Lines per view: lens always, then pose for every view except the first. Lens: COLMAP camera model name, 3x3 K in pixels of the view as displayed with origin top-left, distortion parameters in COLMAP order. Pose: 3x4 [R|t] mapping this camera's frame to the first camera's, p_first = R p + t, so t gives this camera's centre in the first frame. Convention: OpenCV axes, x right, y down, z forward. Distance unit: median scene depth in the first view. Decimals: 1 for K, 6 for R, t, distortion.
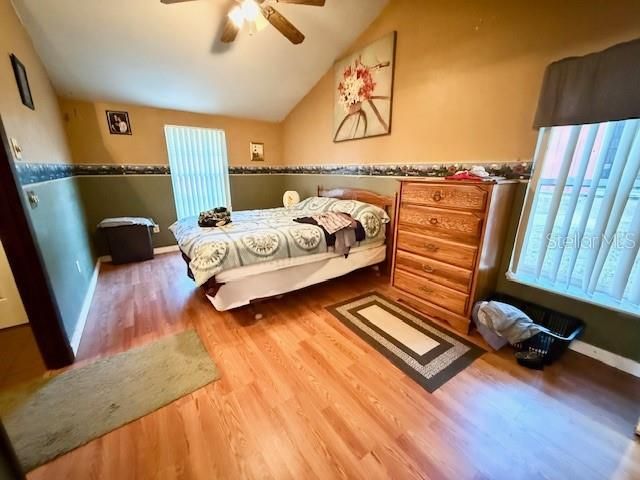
lens RADIAL K [[257.7, 0, 318.8], [0, 257.7, 242.5], [0, 0, 1]] dist [-0.001101, 0.000010]
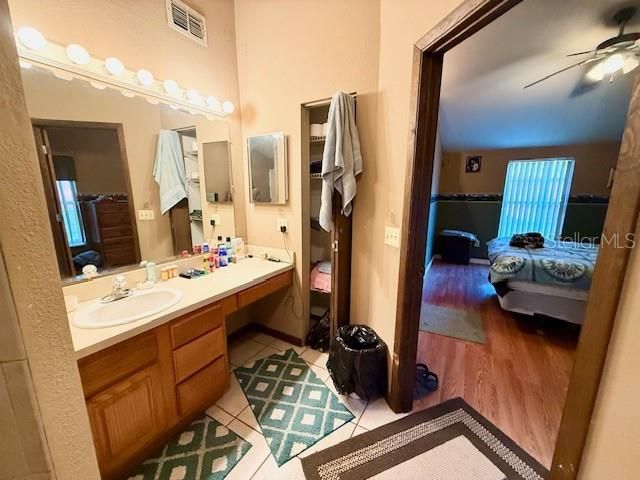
lens RADIAL K [[257.7, 0, 318.8], [0, 257.7, 242.5], [0, 0, 1]] dist [-0.001101, 0.000010]
pose [[0.415114, 0.178488, -0.892089, 0.238161], [-0.248678, 0.965484, 0.077456, 0.053400], [0.875123, 0.189690, 0.445172, -0.333328]]
